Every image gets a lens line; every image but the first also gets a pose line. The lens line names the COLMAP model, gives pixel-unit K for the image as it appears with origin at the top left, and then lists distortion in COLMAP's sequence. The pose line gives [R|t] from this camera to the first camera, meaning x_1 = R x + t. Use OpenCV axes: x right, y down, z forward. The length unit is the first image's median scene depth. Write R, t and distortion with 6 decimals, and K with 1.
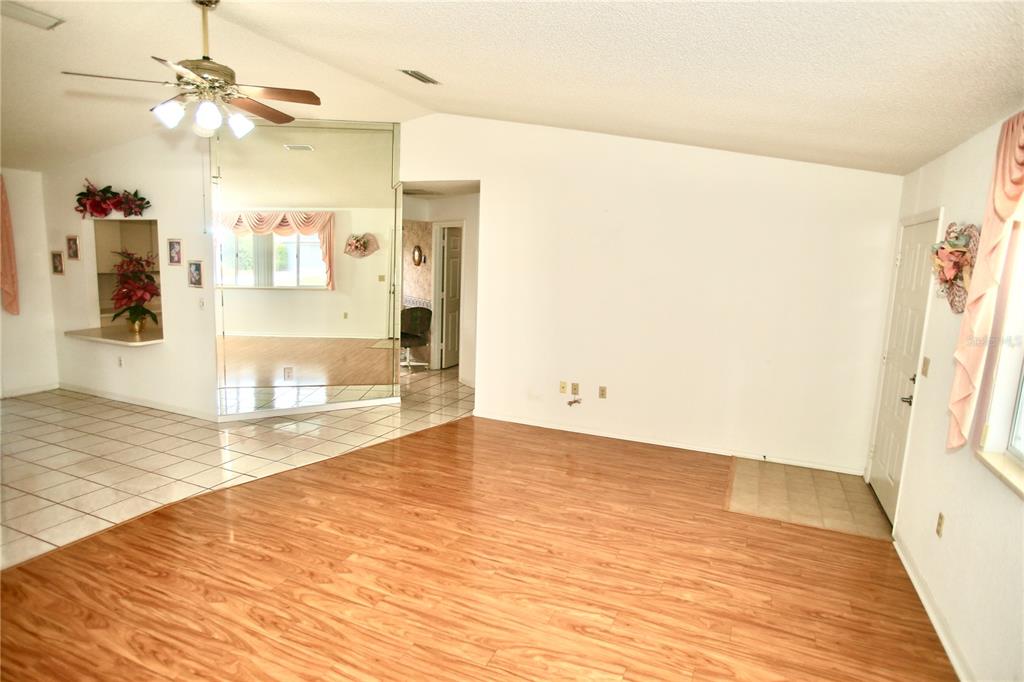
lens RADIAL K [[572.7, 0, 517.9], [0, 572.7, 340.4], [0, 0, 1]] dist [-0.068619, 0.046031]
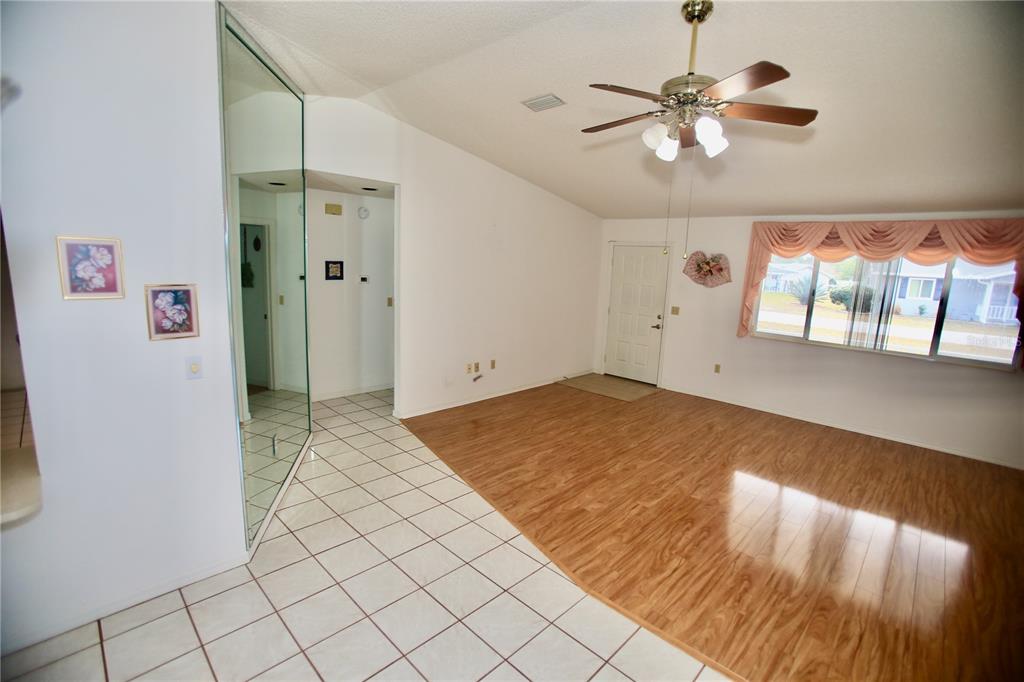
lens RADIAL K [[461.0, 0, 506.1], [0, 461.0, 340.1], [0, 0, 1]] dist [-0.077232, 0.033194]
pose [[0.379206, -0.175206, 0.908573, -1.021146], [0.113058, 0.983326, 0.142435, -0.143482], [-0.918379, 0.048710, 0.392692, 0.715538]]
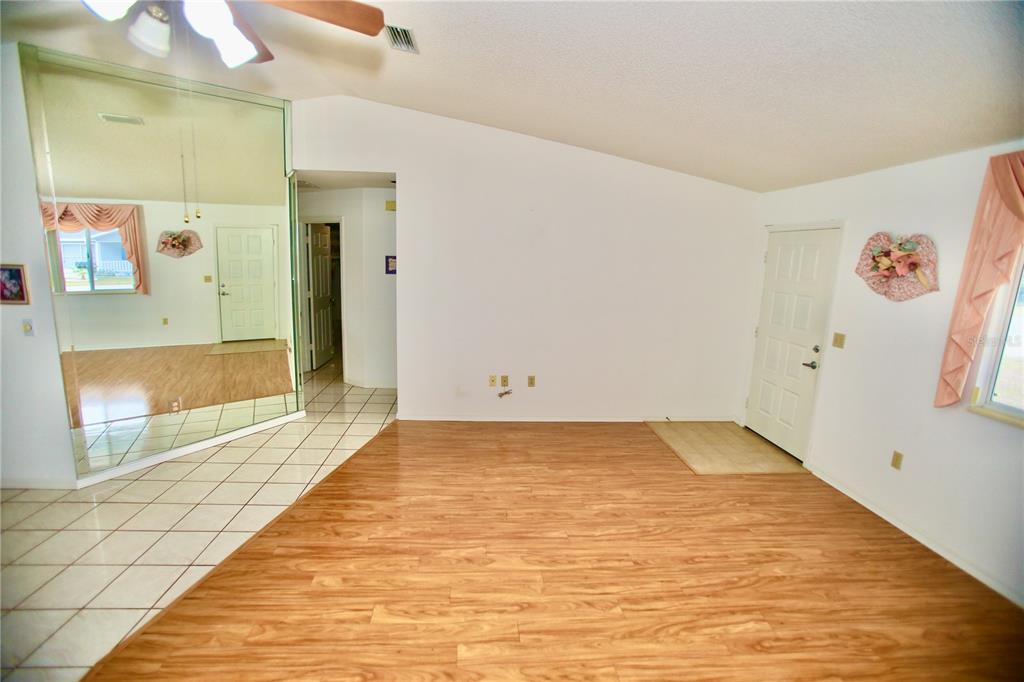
lens RADIAL K [[461.0, 0, 506.1], [0, 461.0, 340.1], [0, 0, 1]] dist [-0.077232, 0.033194]
pose [[0.893602, -0.086471, 0.440452, -0.346246], [0.066462, 0.995942, 0.060685, -0.053795], [-0.443912, -0.024955, 0.895723, 0.320537]]
